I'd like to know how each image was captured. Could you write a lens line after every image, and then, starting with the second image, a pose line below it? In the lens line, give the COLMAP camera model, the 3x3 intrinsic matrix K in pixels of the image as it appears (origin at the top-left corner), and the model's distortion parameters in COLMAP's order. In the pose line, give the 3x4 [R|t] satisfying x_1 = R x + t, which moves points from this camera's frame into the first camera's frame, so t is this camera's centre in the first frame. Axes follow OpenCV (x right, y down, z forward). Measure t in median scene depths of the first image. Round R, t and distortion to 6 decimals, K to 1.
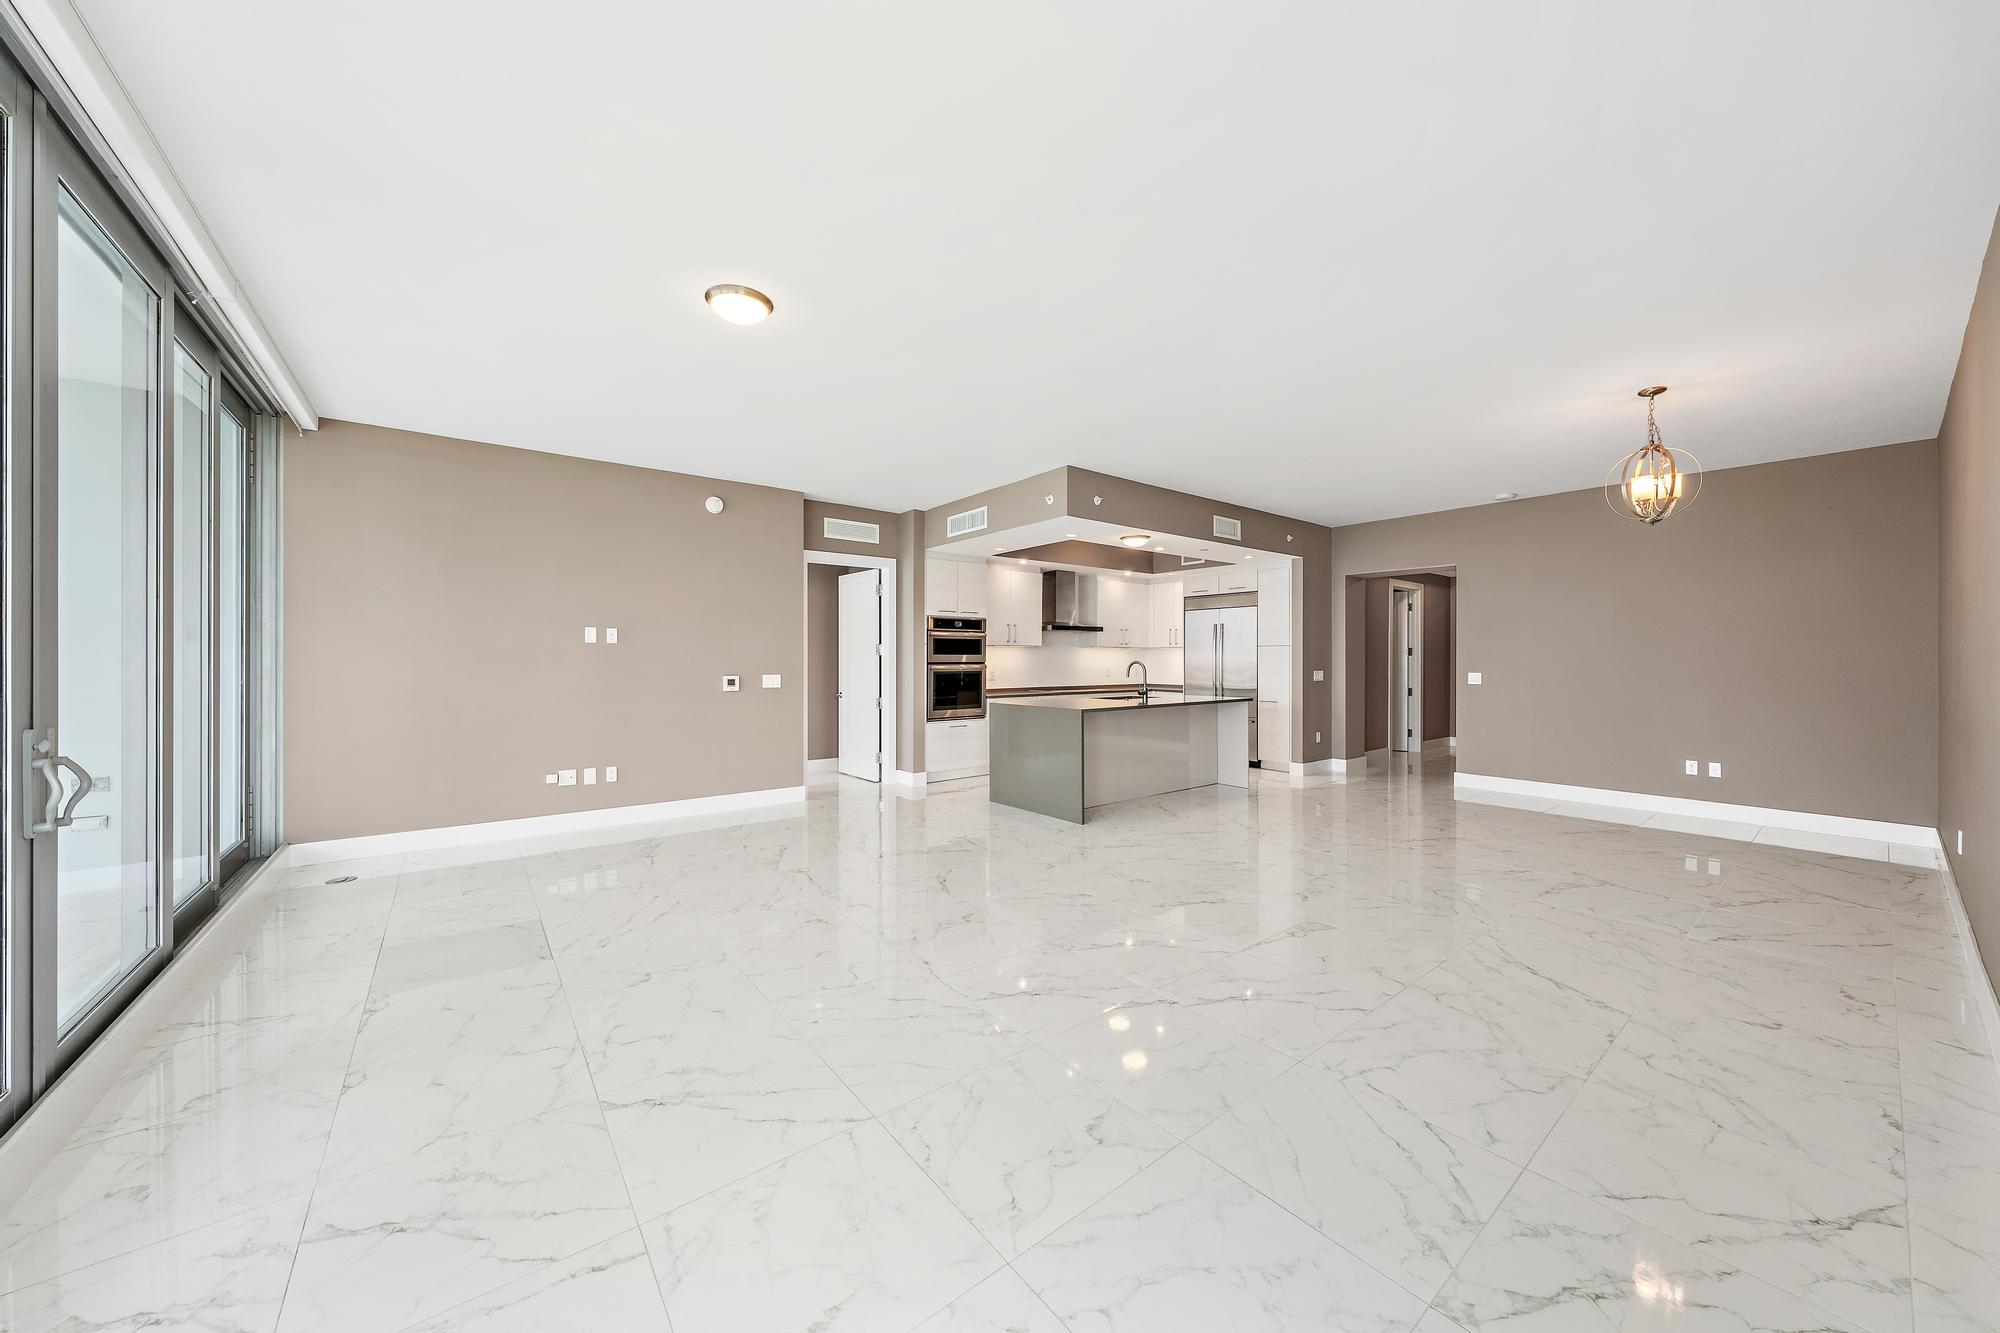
lens RADIAL K [[723.1, 0, 1000.0], [0, 723.1, 666.5], [0, 0, 1]] dist [0.000088, -0.000001]
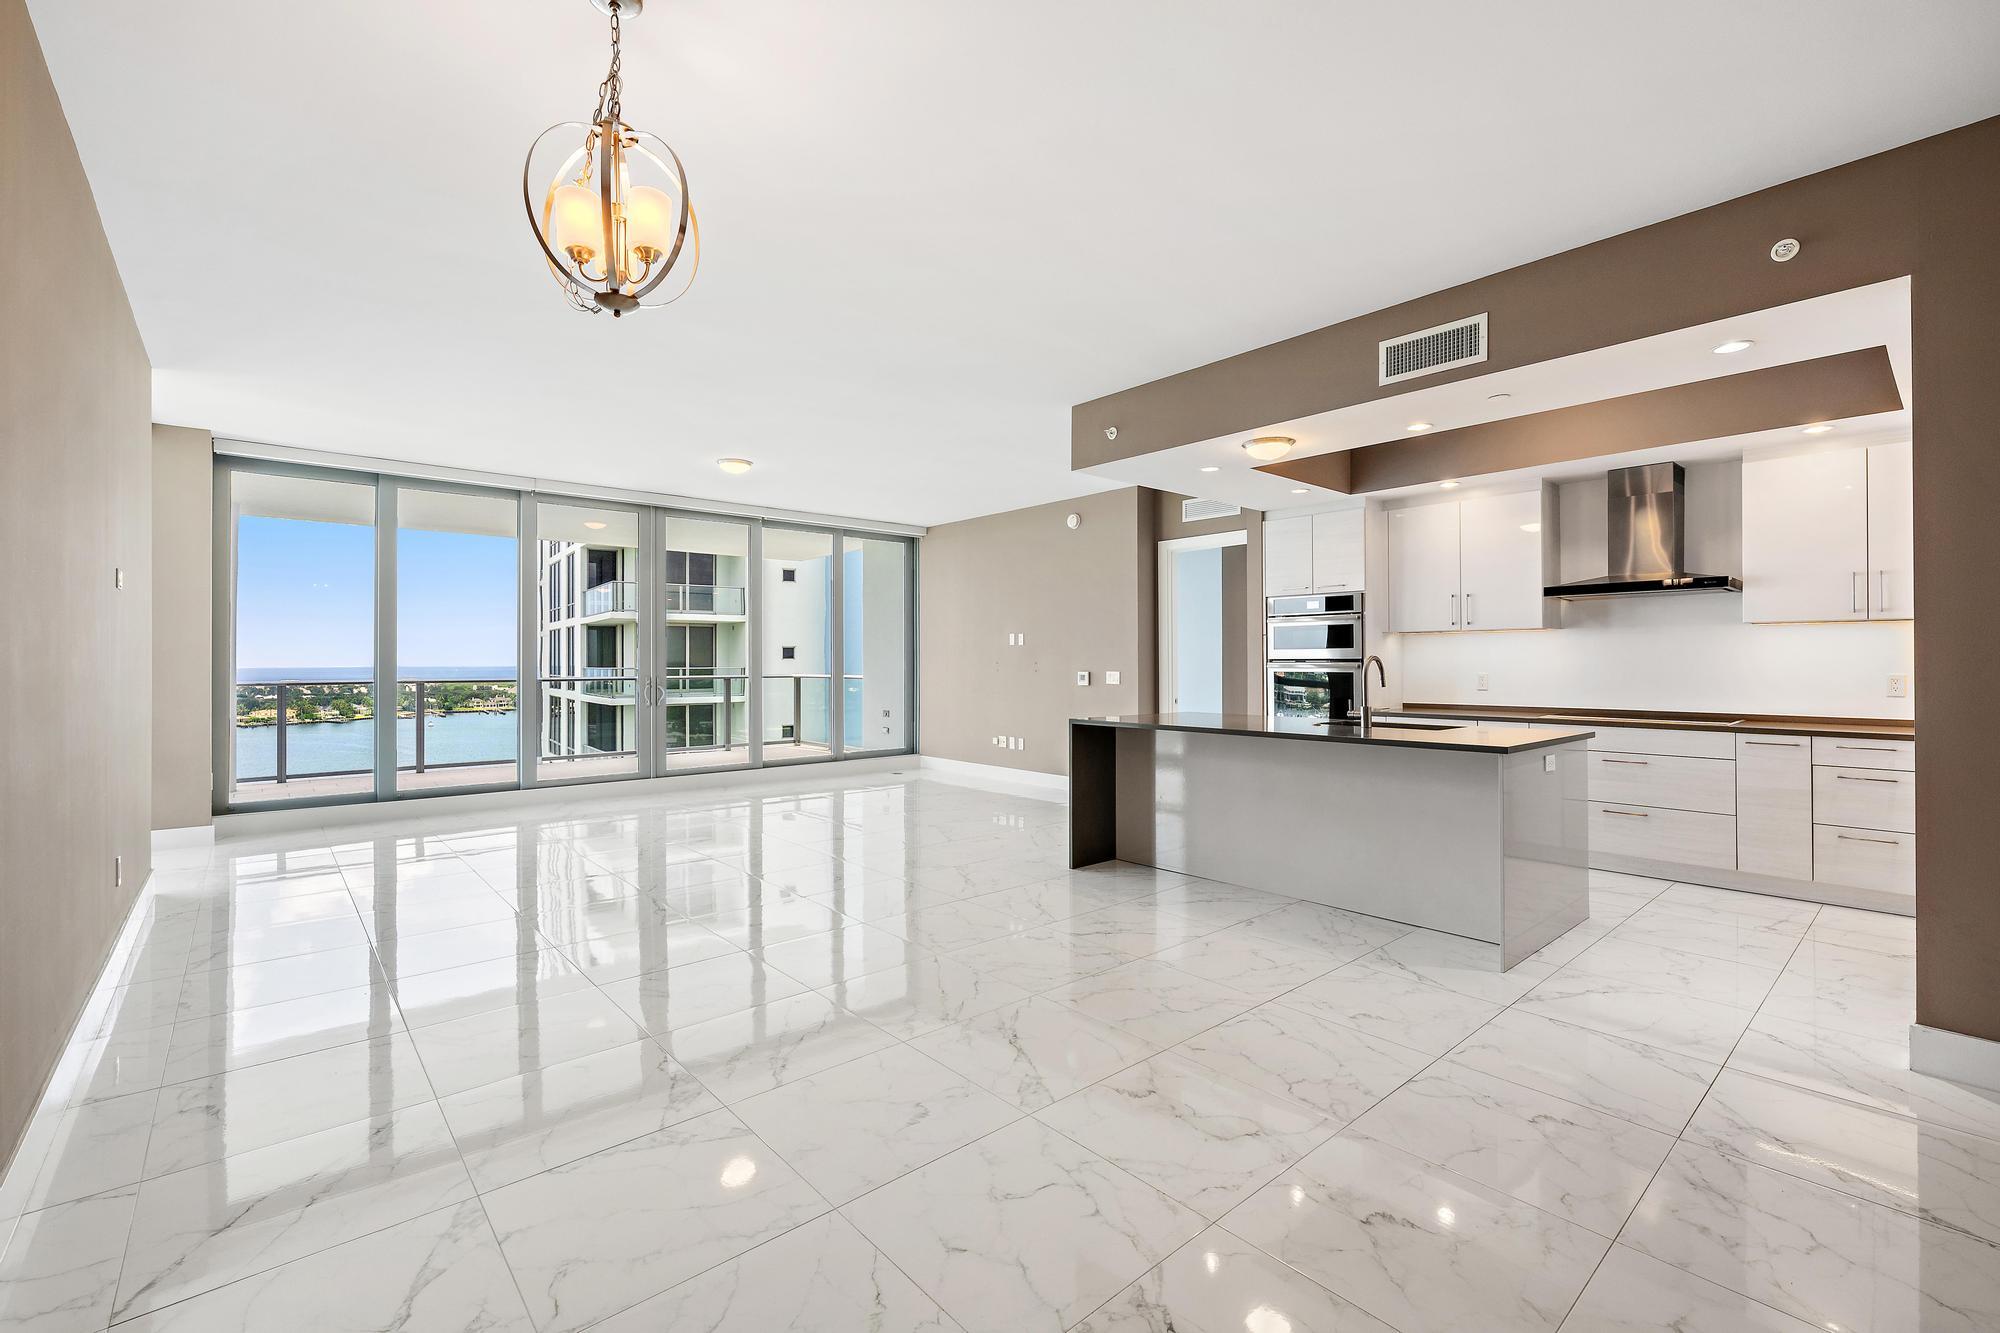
lens RADIAL K [[852.1, 0, 999.2], [0, 852.1, 656.5], [0, 0, 1]] dist [-0.001438, -0.000215]
pose [[0.038859, -0.002161, -0.999242, 0.714297], [-0.006275, 0.999977, -0.002407, -0.004884], [0.999225, 0.006364, 0.038844, 0.633672]]
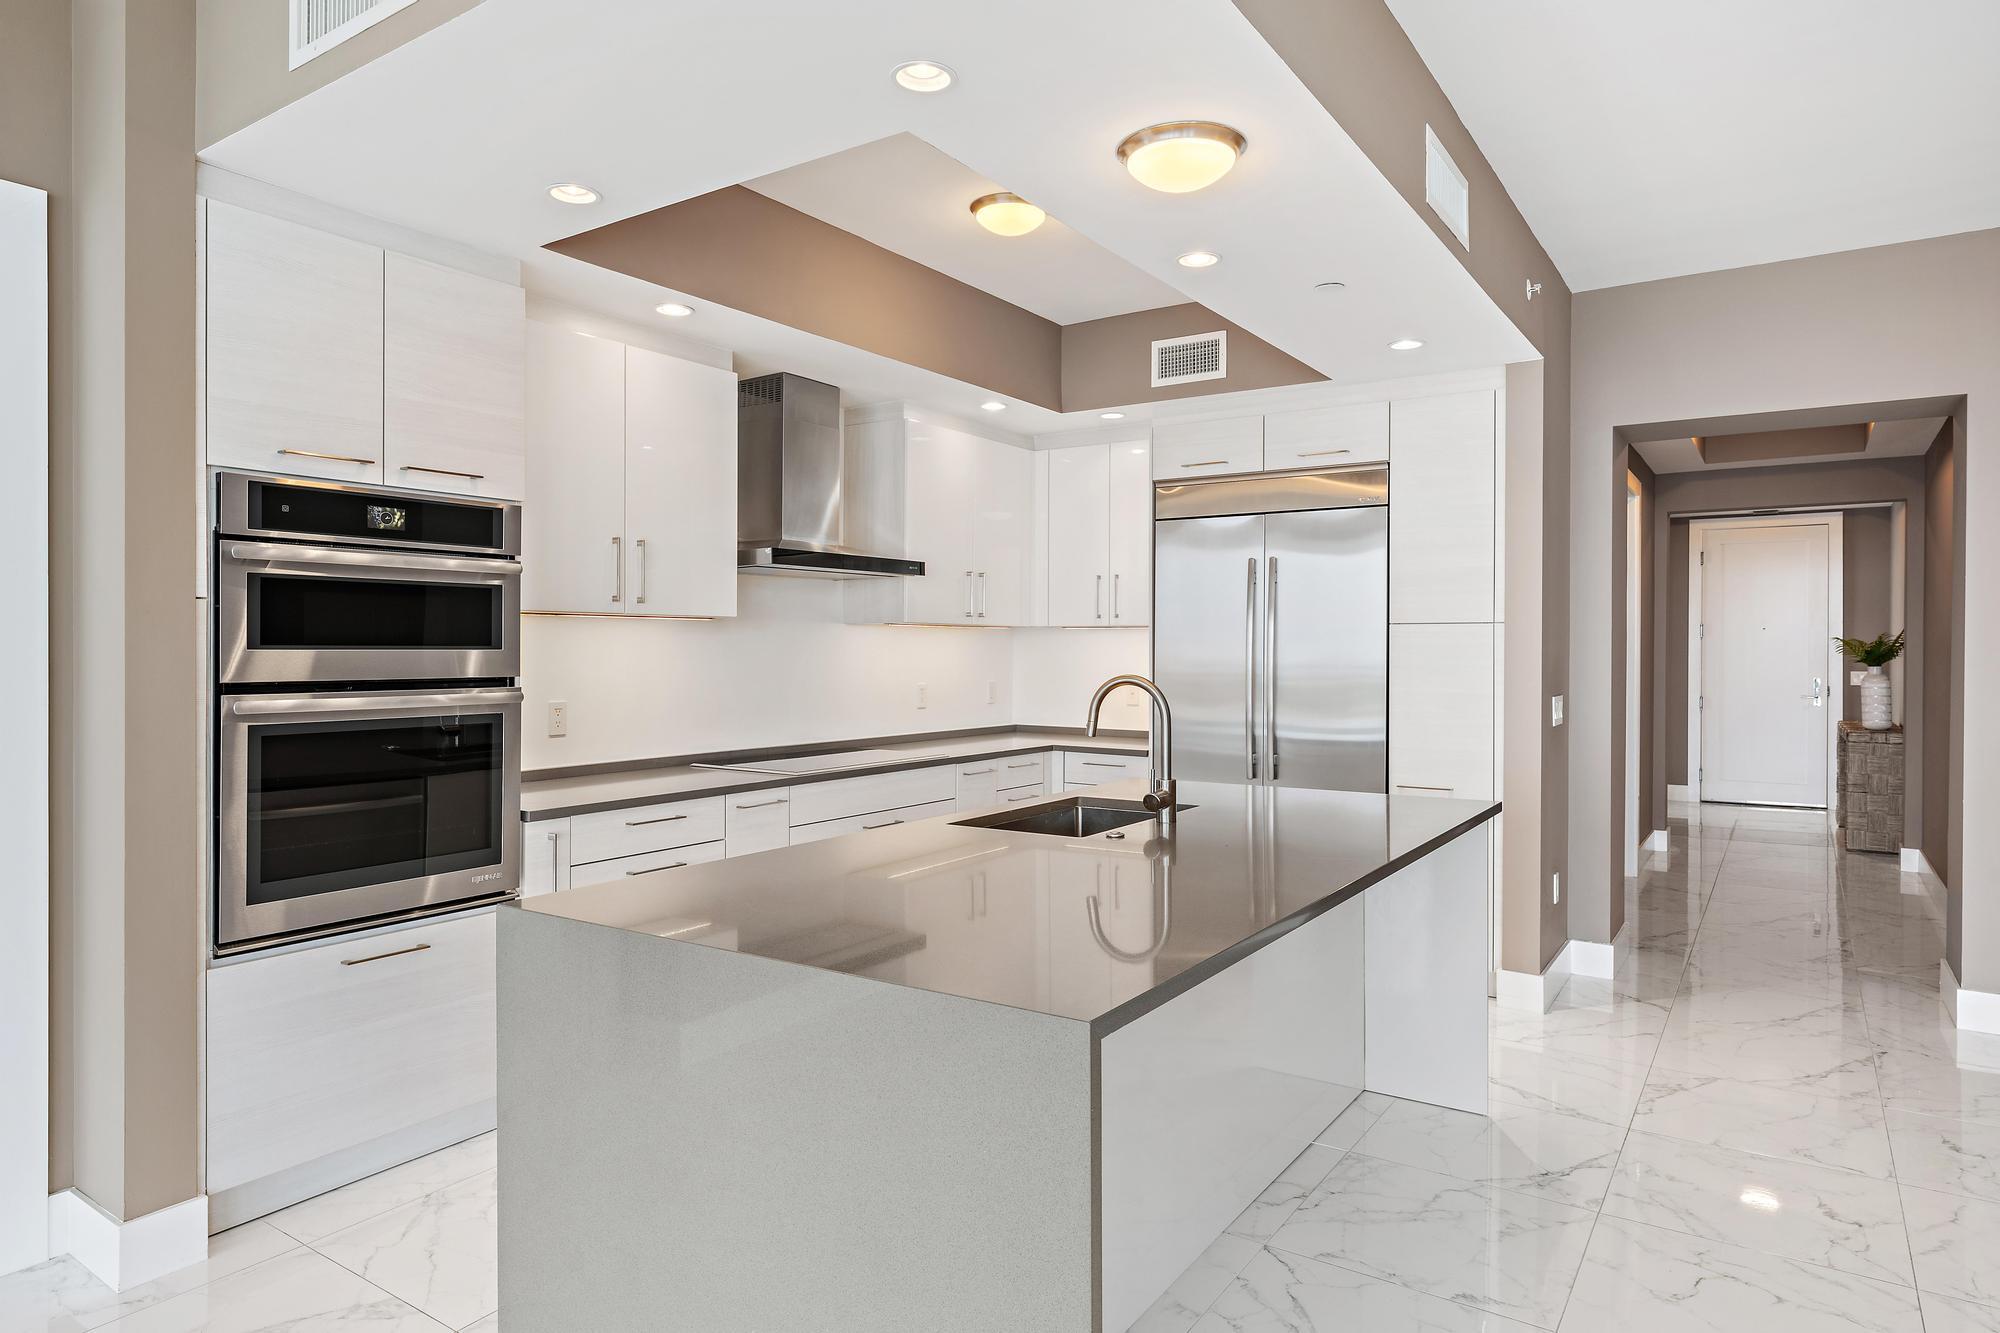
lens RADIAL K [[1201.4, 0, 995.9], [0, 1201.4, 628.7], [0, 0, 1]] dist [0.001682, 0.001424]
pose [[0.955284, 0.005648, 0.295636, 0.014925], [0.002481, 0.999629, -0.027117, -0.011202], [-0.295679, 0.026638, 0.954916, 0.543226]]
